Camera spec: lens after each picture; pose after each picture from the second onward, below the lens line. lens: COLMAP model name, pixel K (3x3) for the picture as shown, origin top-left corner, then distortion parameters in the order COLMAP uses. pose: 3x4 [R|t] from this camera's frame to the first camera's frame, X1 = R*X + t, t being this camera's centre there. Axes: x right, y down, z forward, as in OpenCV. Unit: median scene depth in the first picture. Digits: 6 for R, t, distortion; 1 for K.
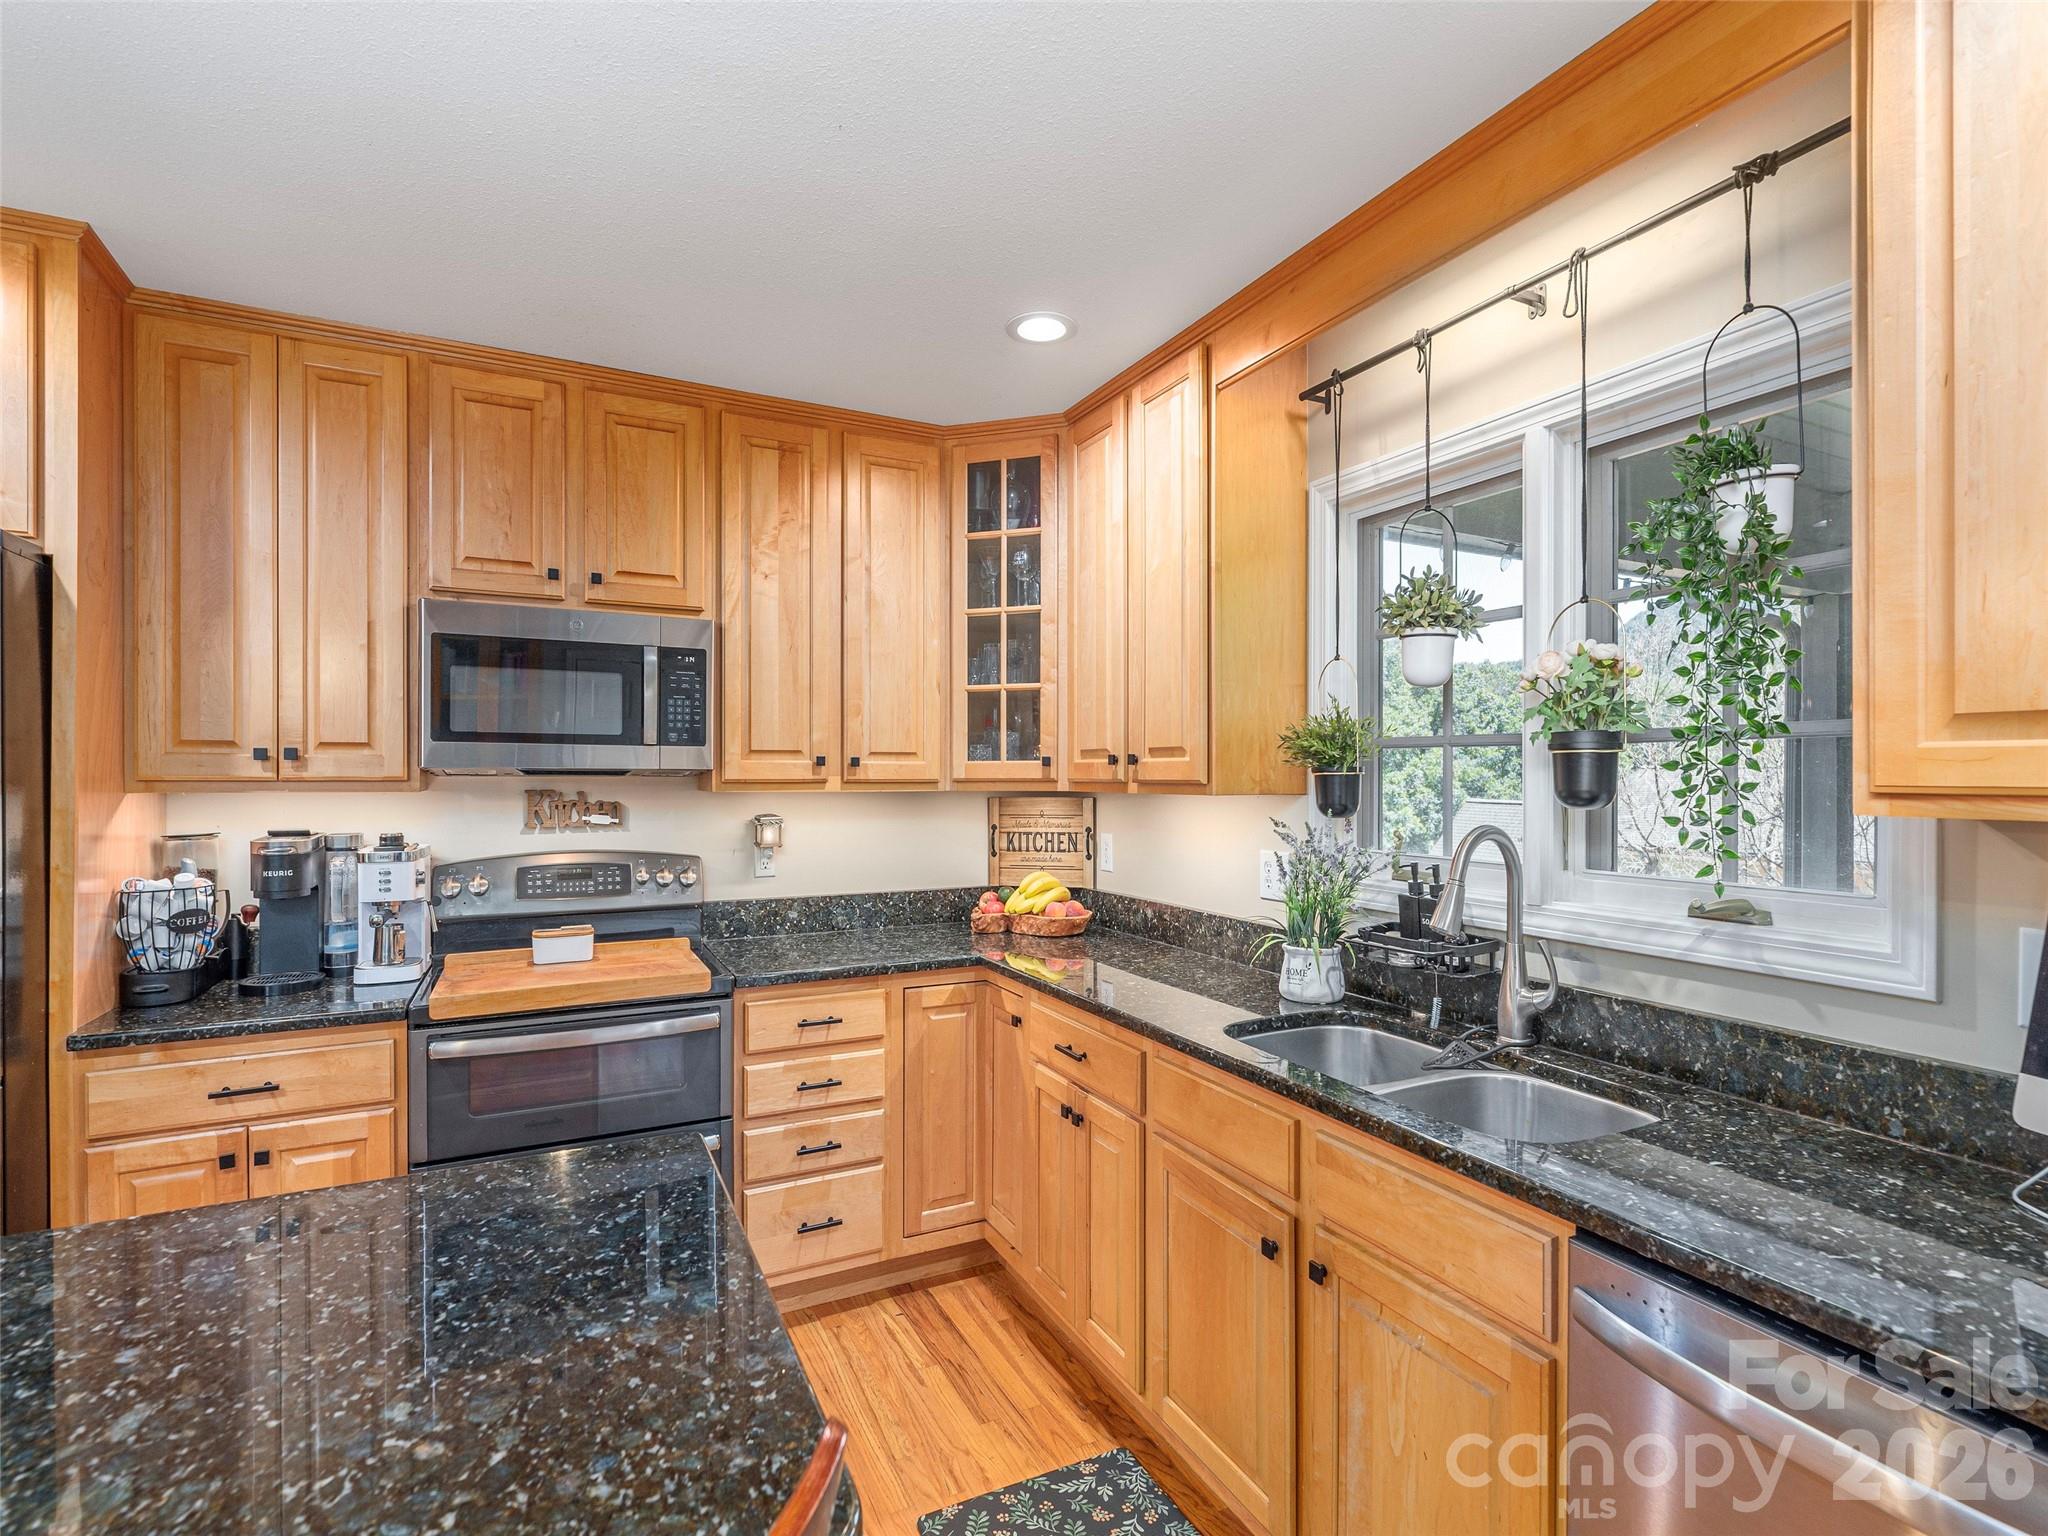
lens RADIAL K [[962.6, 0, 1020.1], [0, 962.6, 777.0], [0, 0, 1]] dist [-0.006076, 0.001591]
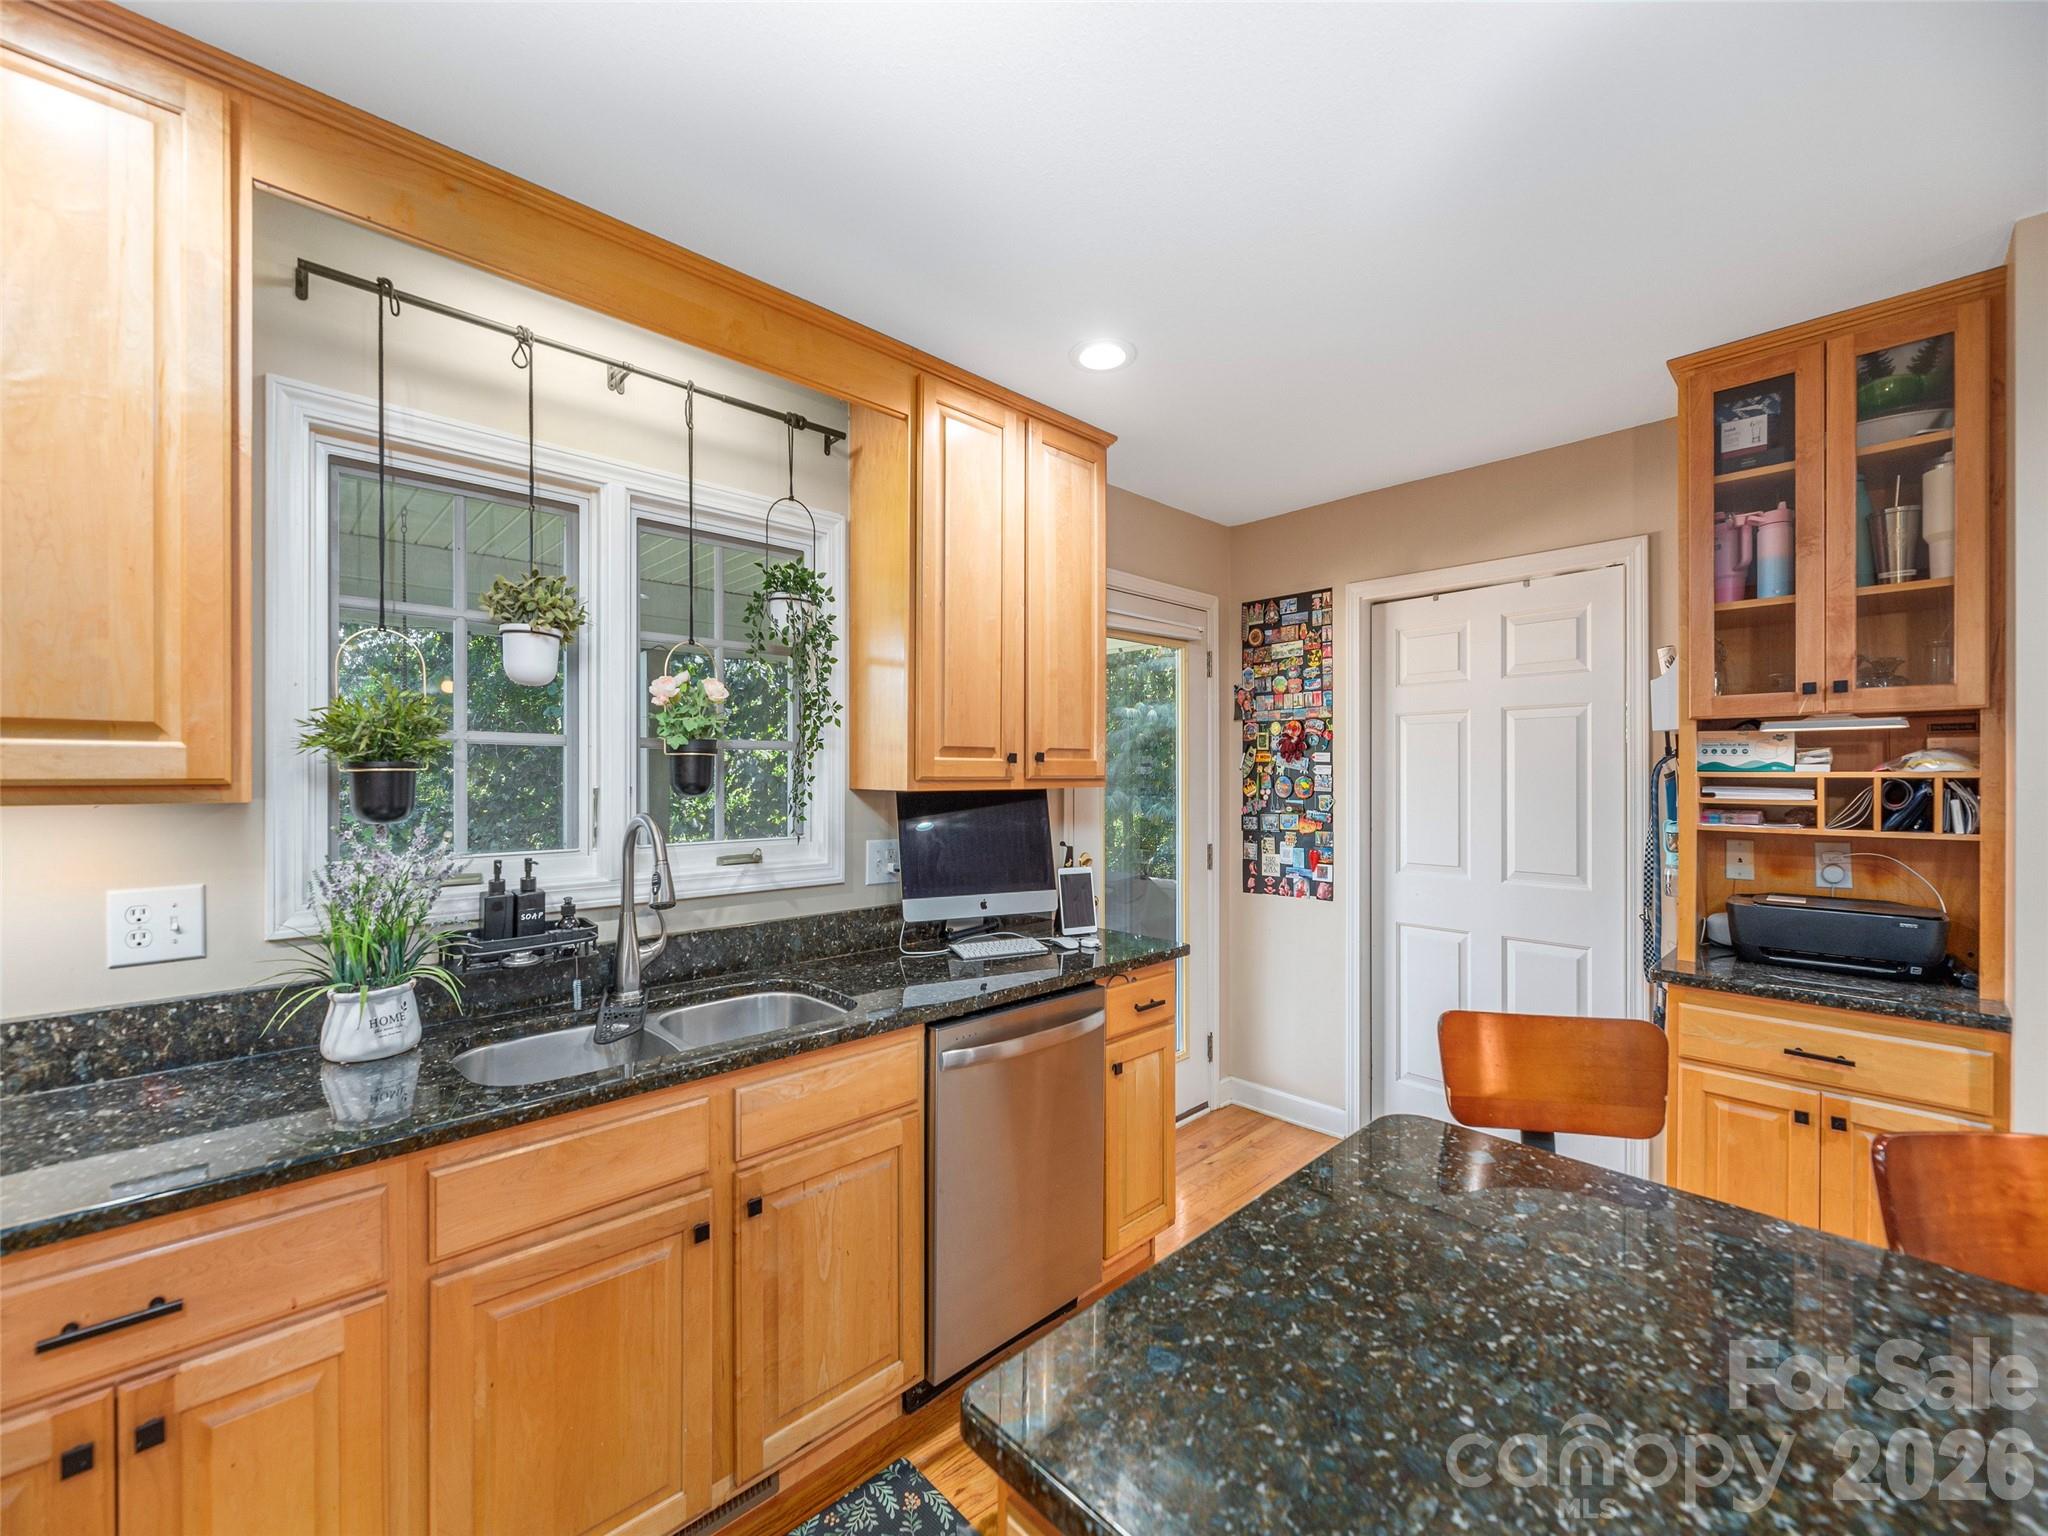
lens RADIAL K [[833.1, 0, 1010.9], [0, 833.1, 773.8], [0, 0, 1]] dist [-0.002234, 0.000036]
pose [[-0.286610, -0.001678, 0.958046, -0.469145], [0.000891, 0.999998, 0.002019, -0.001031], [-0.958047, 0.001433, -0.286608, 0.639546]]
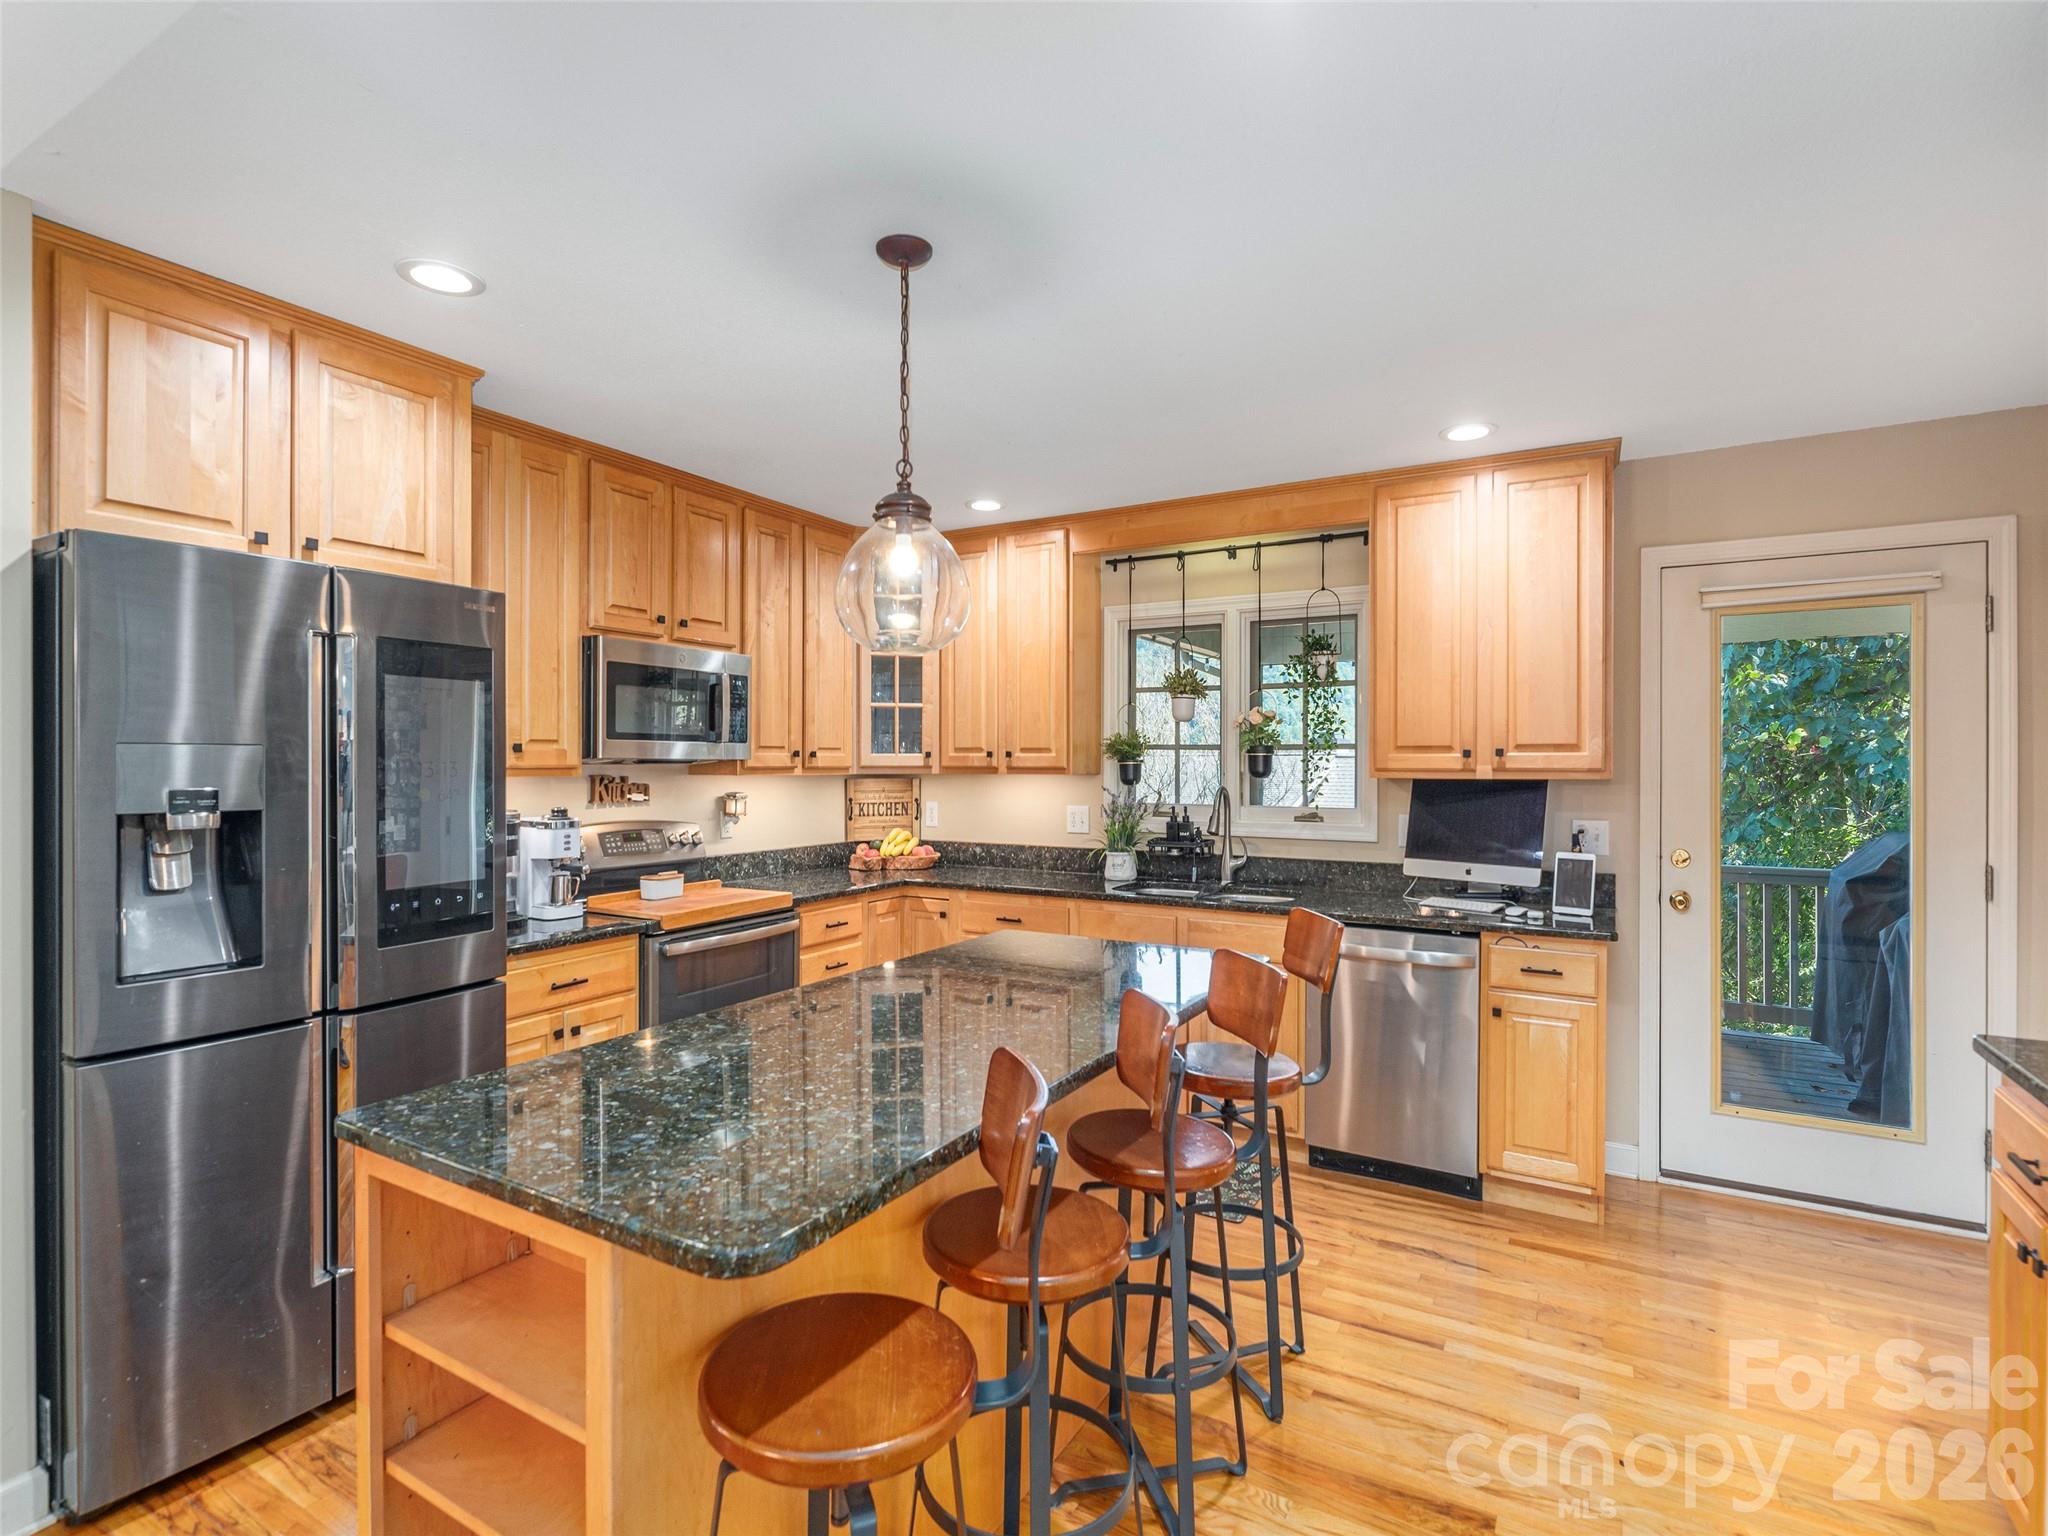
lens RADIAL K [[962.6, 0, 1026.1], [0, 962.6, 759.3], [0, 0, 1]] dist [-0.006076, 0.001591]
pose [[0.838057, 0.002278, 0.545579, -0.840505], [0.000021, 0.999991, -0.004208, -0.002406], [-0.545583, 0.003538, 0.838049, -0.476231]]
